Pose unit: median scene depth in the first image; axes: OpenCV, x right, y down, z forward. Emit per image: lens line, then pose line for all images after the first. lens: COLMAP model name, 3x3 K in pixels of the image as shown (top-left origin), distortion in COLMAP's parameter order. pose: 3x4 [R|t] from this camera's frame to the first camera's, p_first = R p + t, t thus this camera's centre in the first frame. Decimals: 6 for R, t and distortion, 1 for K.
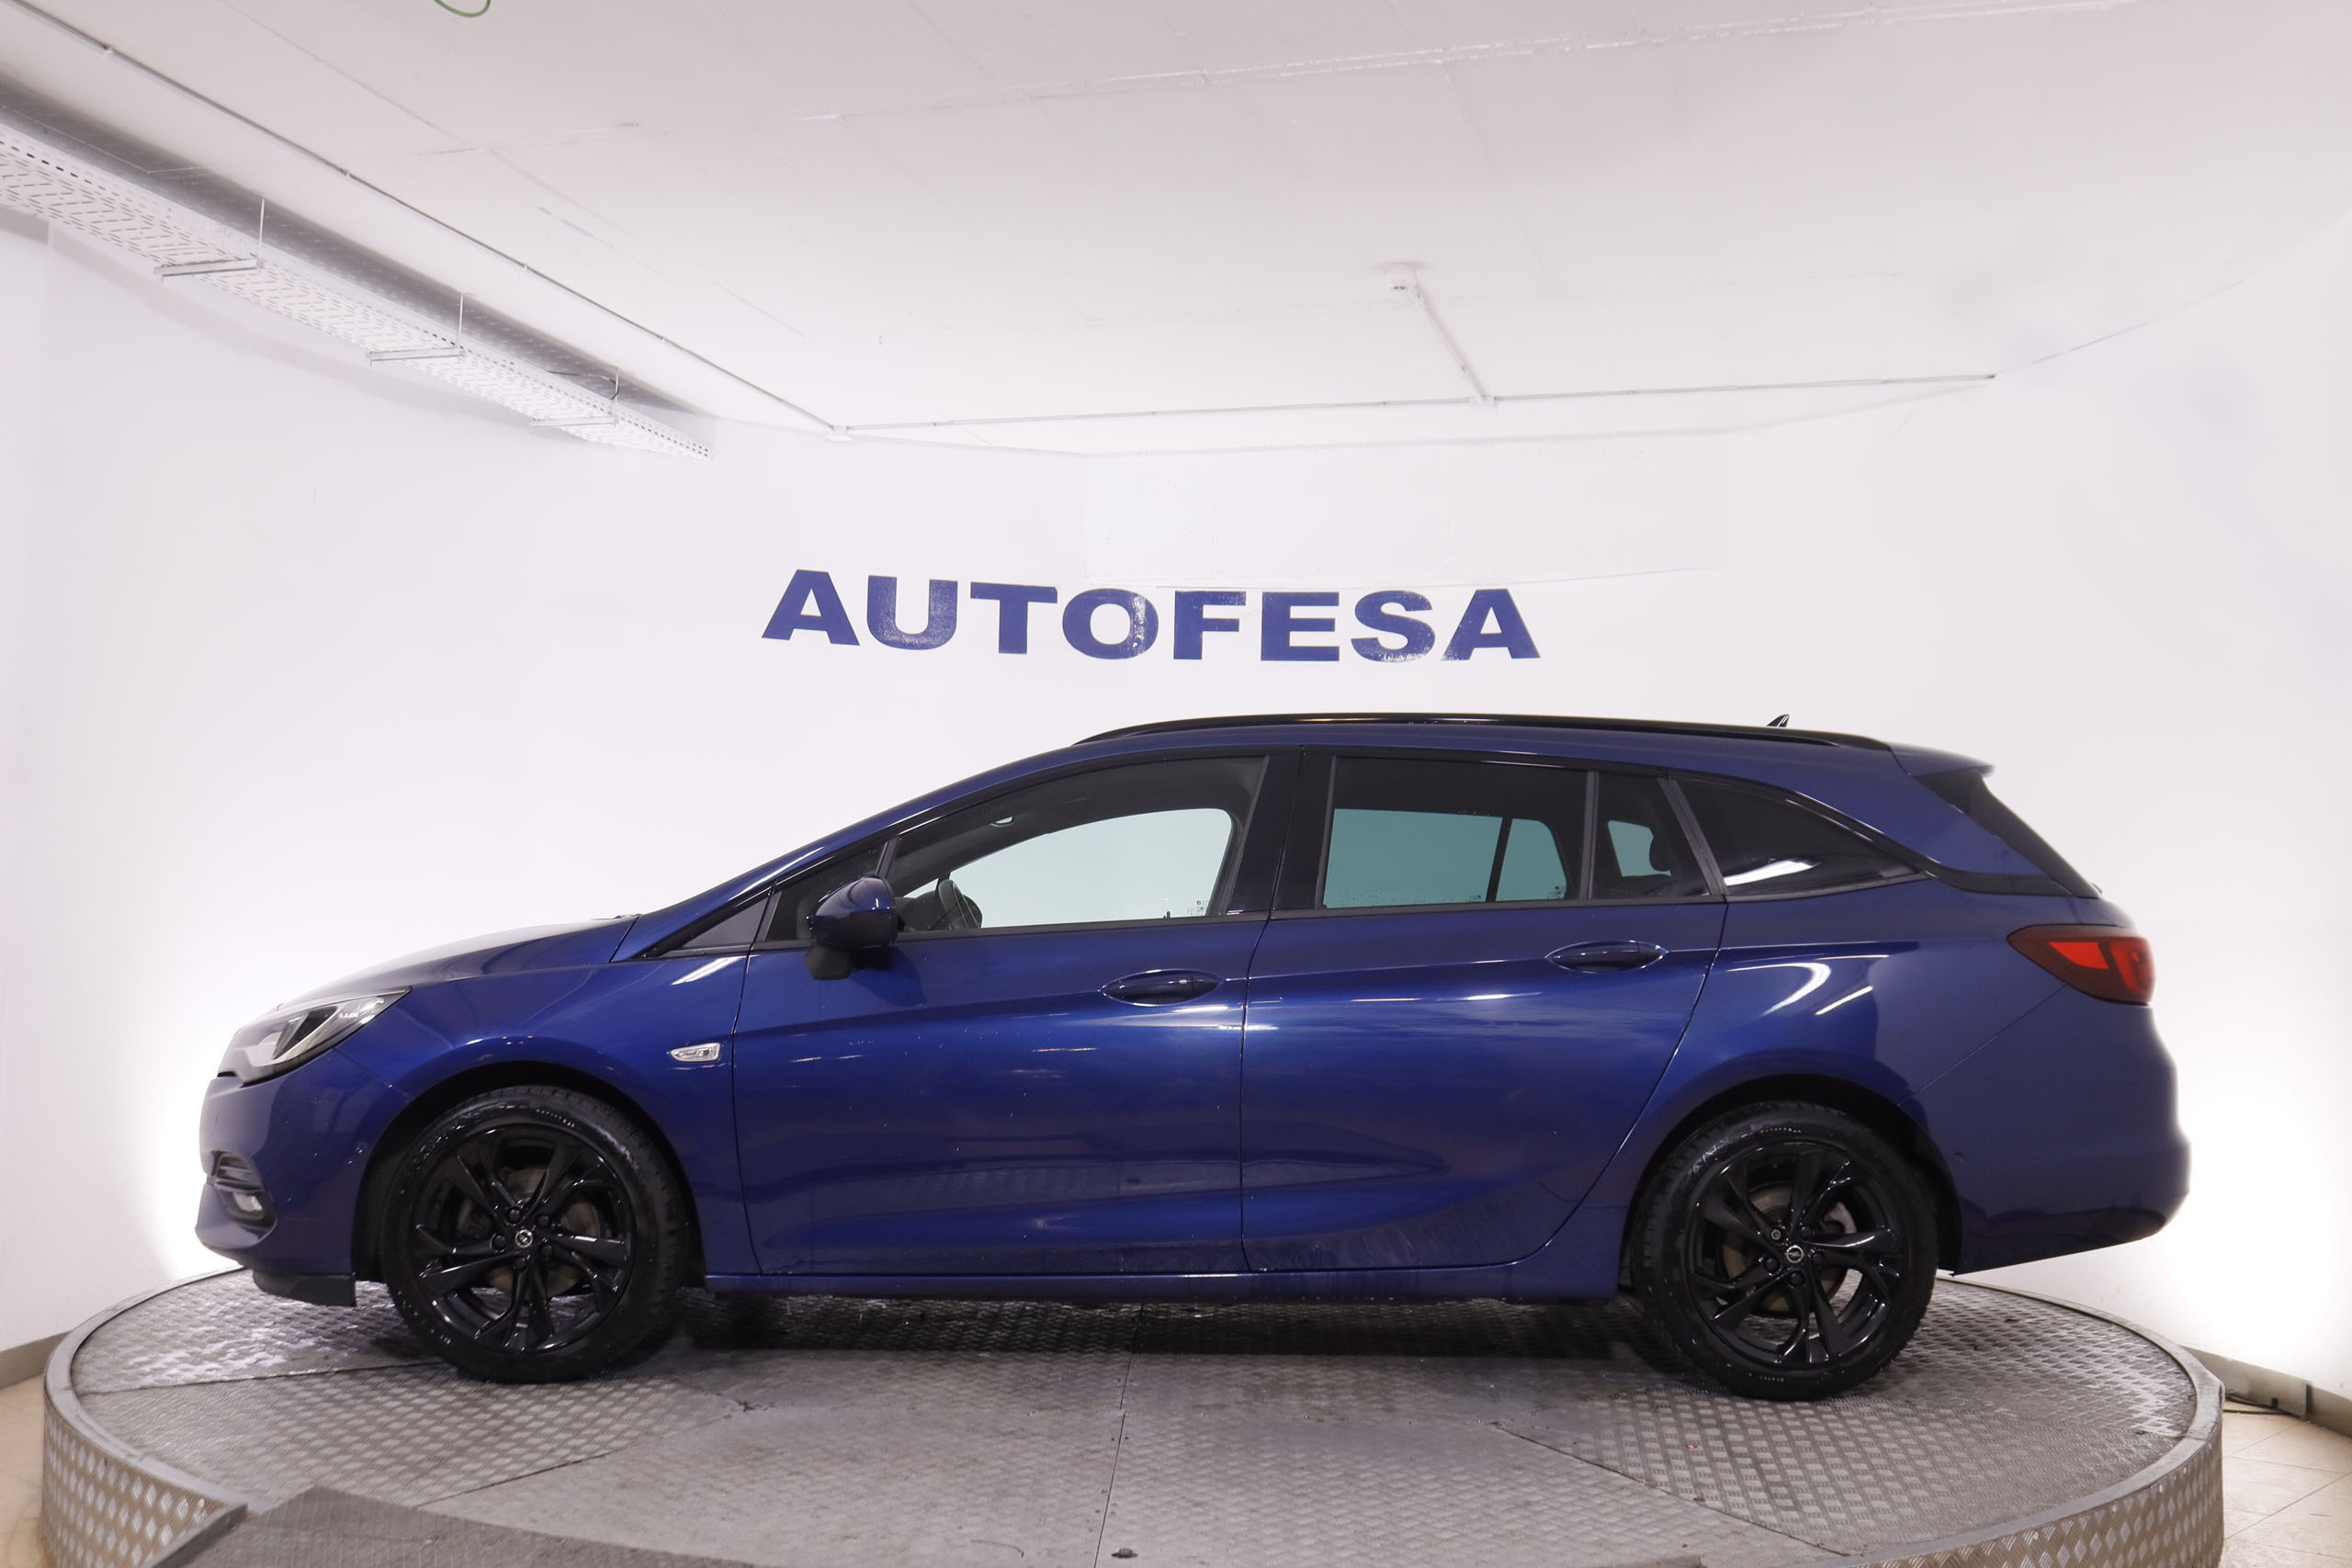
lens RADIAL K [[2444.4, 0, 1175.0], [0, 2444.4, 730.5], [0, 0, 1]] dist [-0.119739, 0.140590]
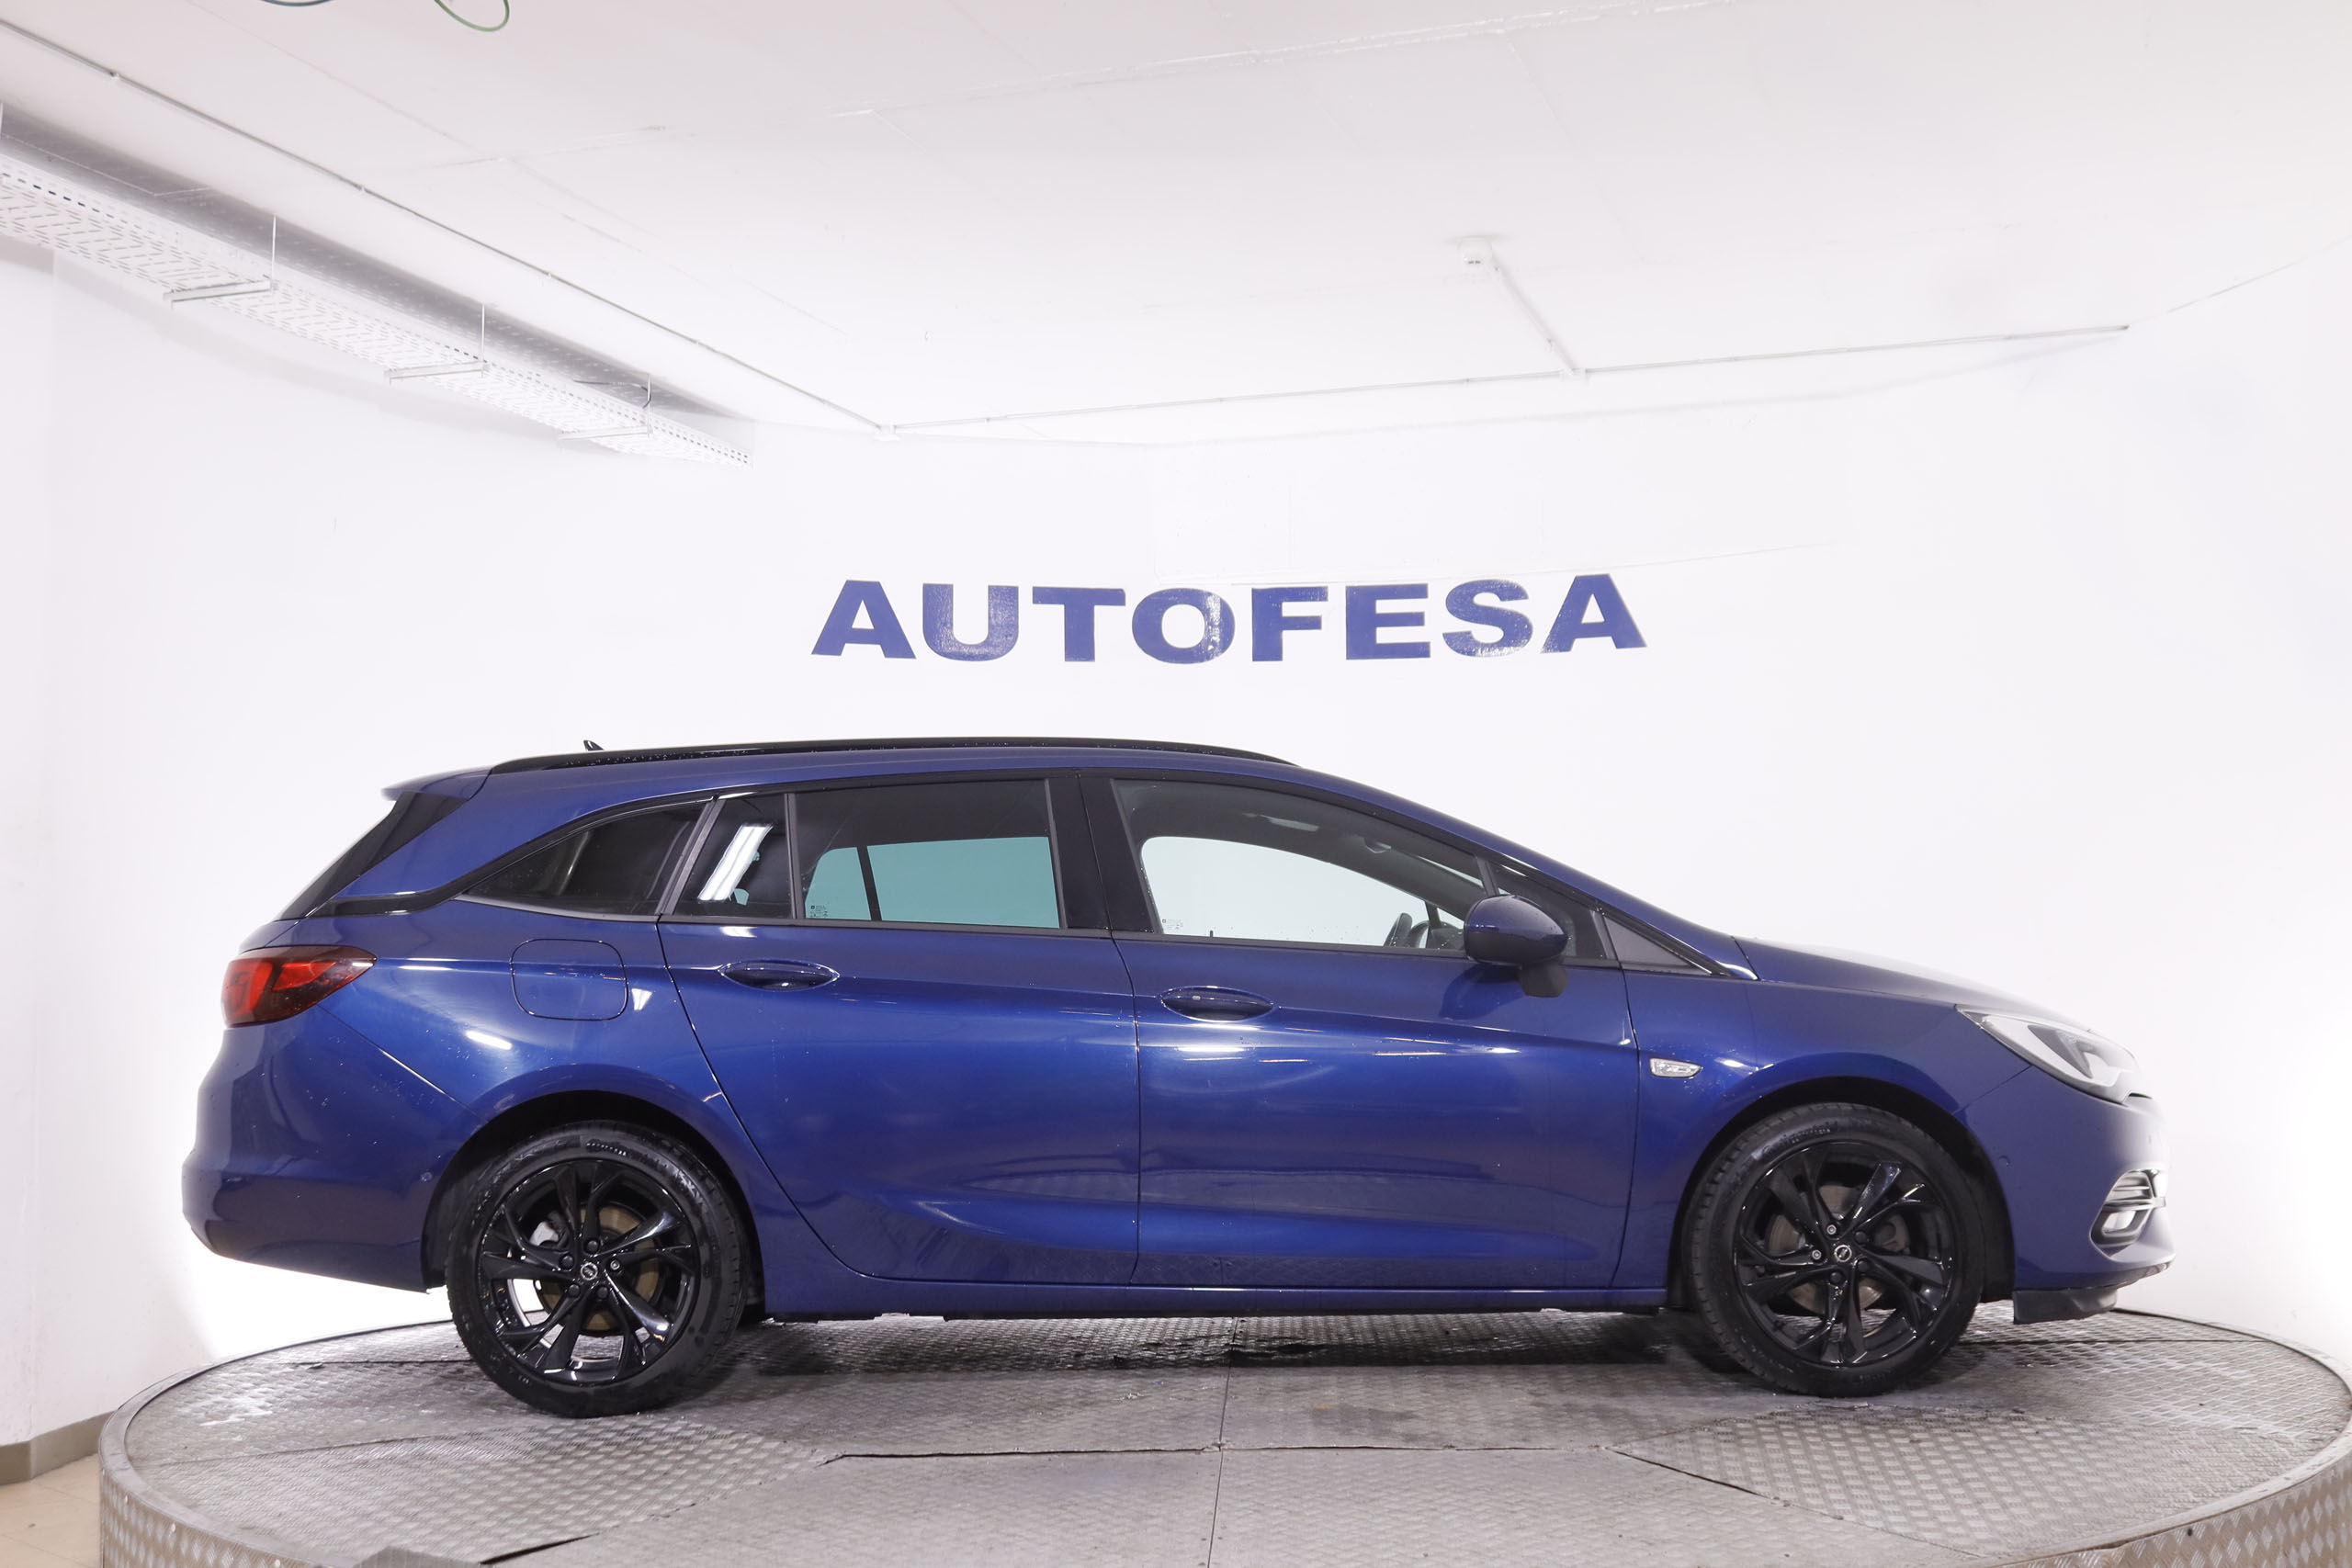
lens RADIAL K [[2709.3, 0, 1165.5], [0, 2709.3, 733.7], [0, 0, 1]] dist [-0.098229, 0.149933]
pose [[0.998706, -0.033404, -0.038355, 0.005943], [0.033449, 0.999440, 0.000555, -0.003922], [0.038315, -0.001837, 0.999264, -0.038821]]
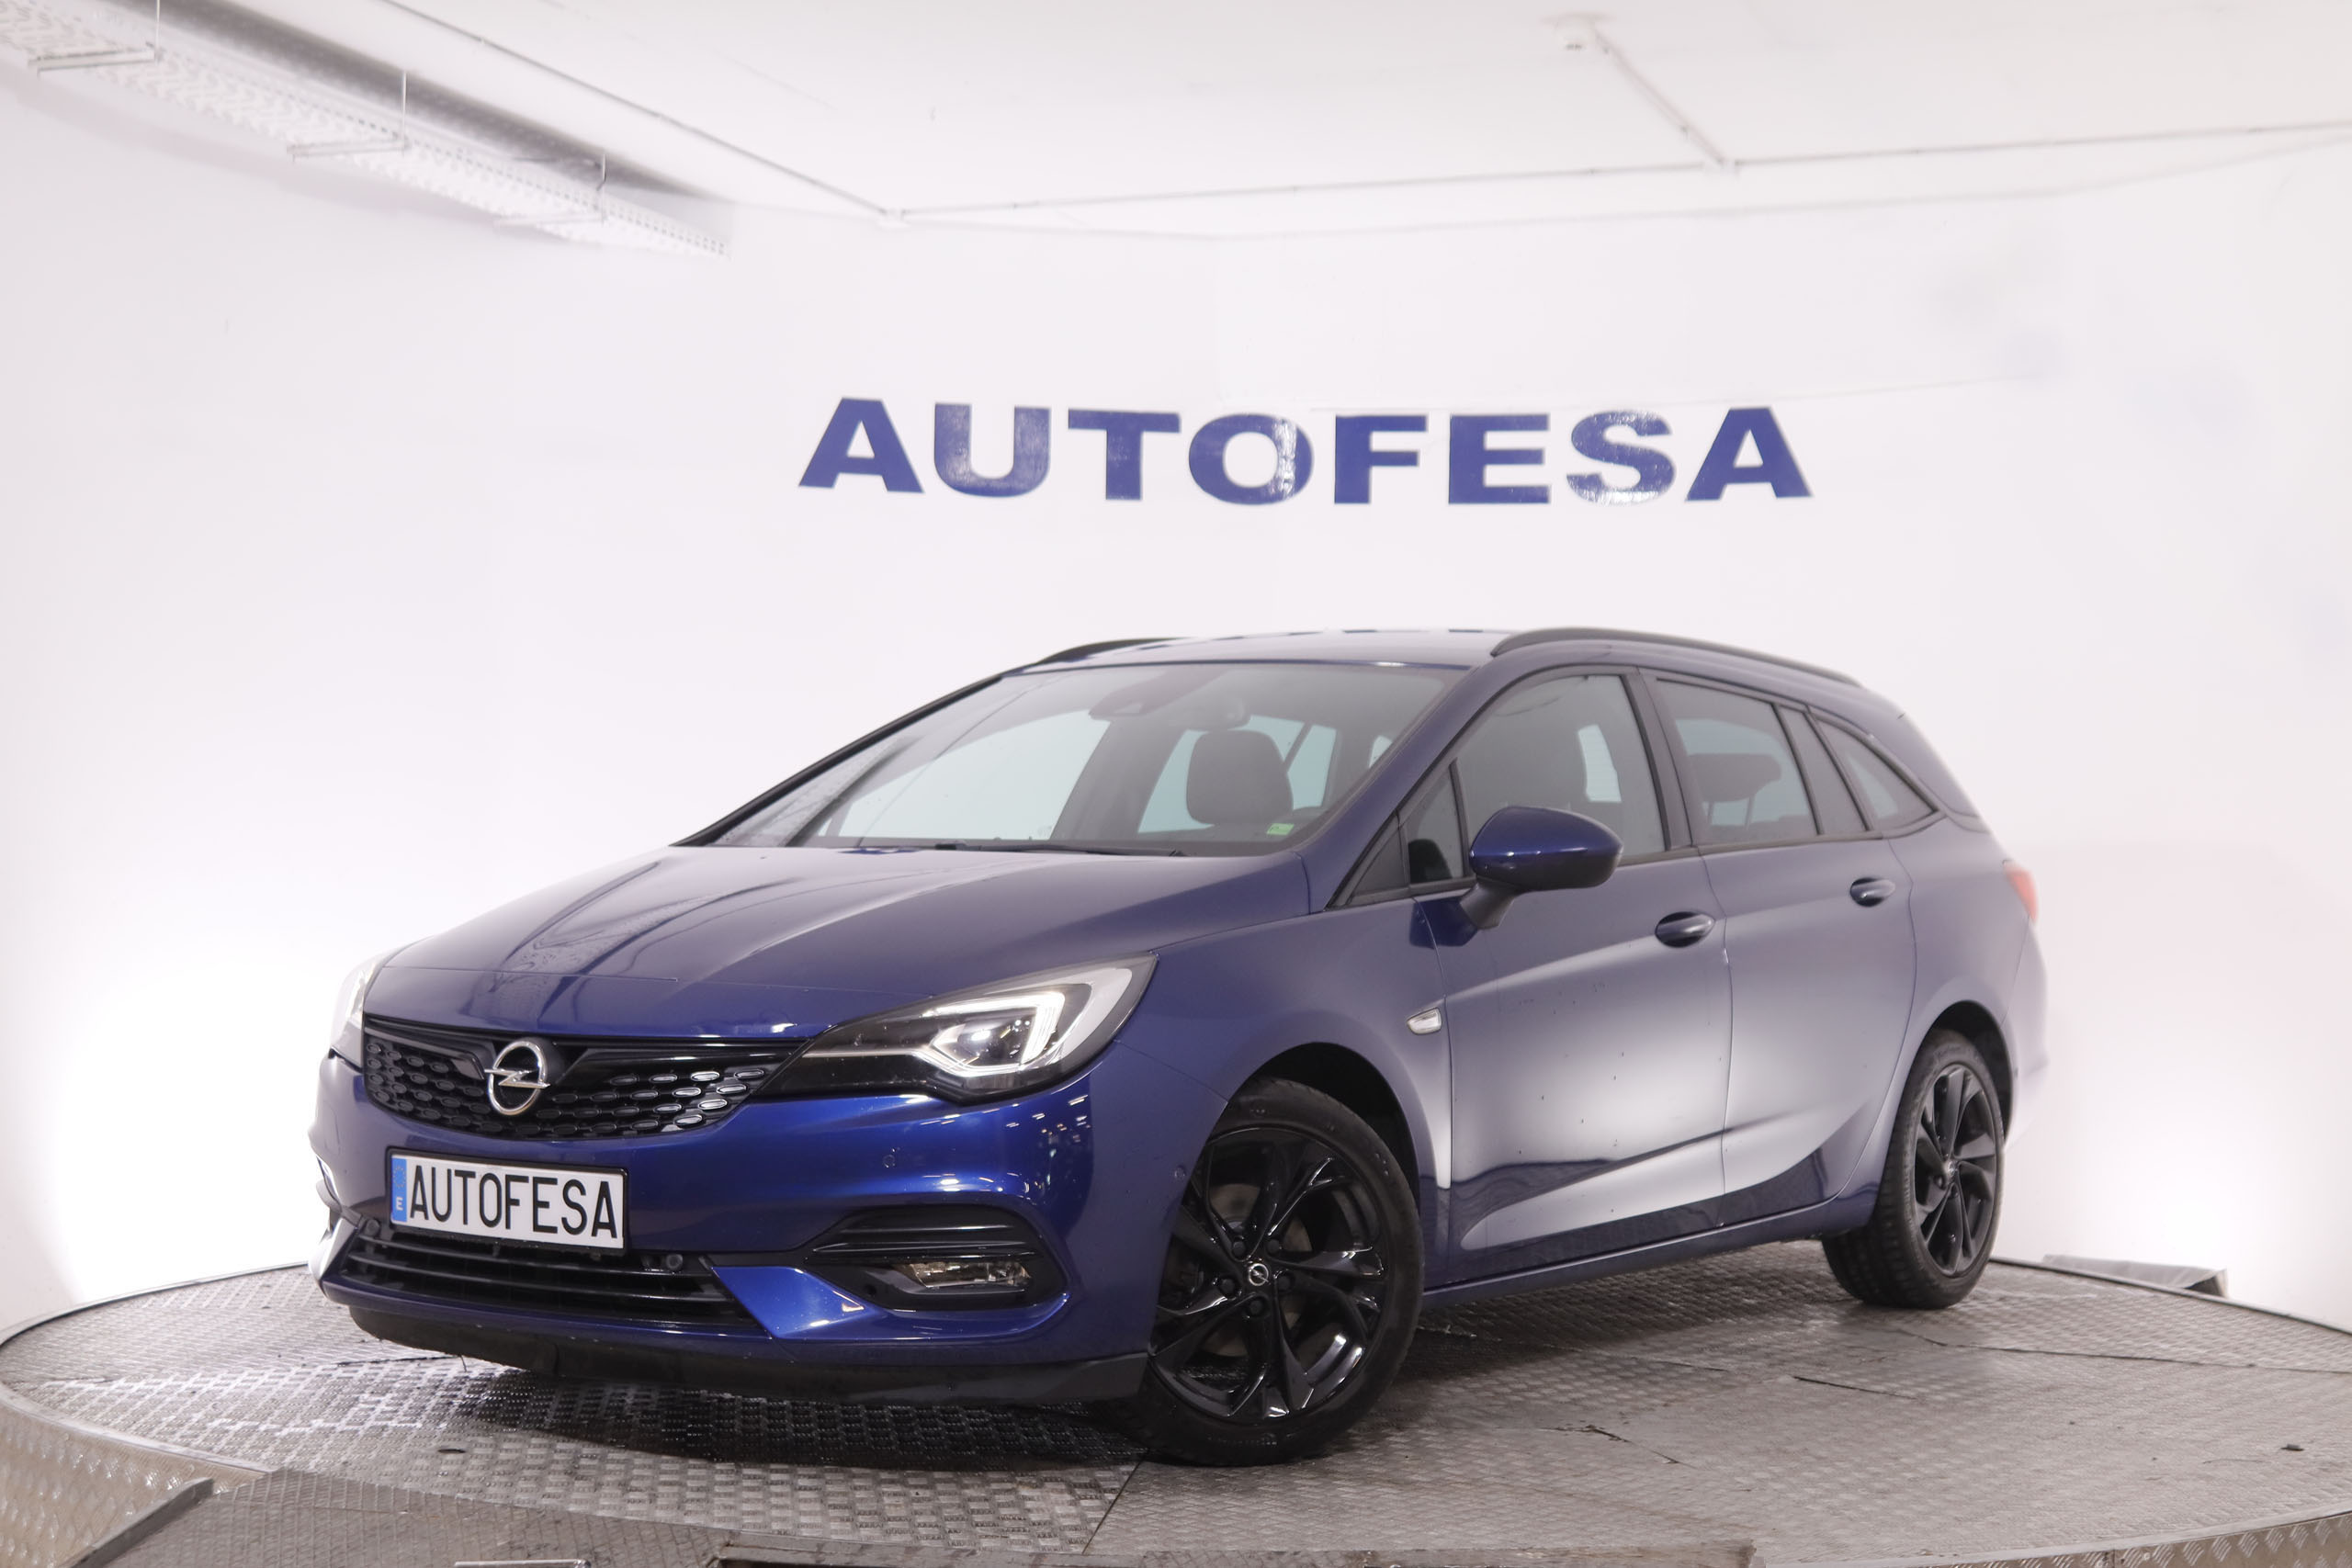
lens RADIAL K [[3628.1, 0, 1179.8], [0, 3628.1, 746.9], [0, 0, 1]] dist [-0.020962, 0.170738]
pose [[0.996936, -0.008466, -0.077760, 0.045889], [0.012479, 0.998607, 0.051260, -0.014130], [0.077218, -0.052073, 0.995653, -0.164933]]
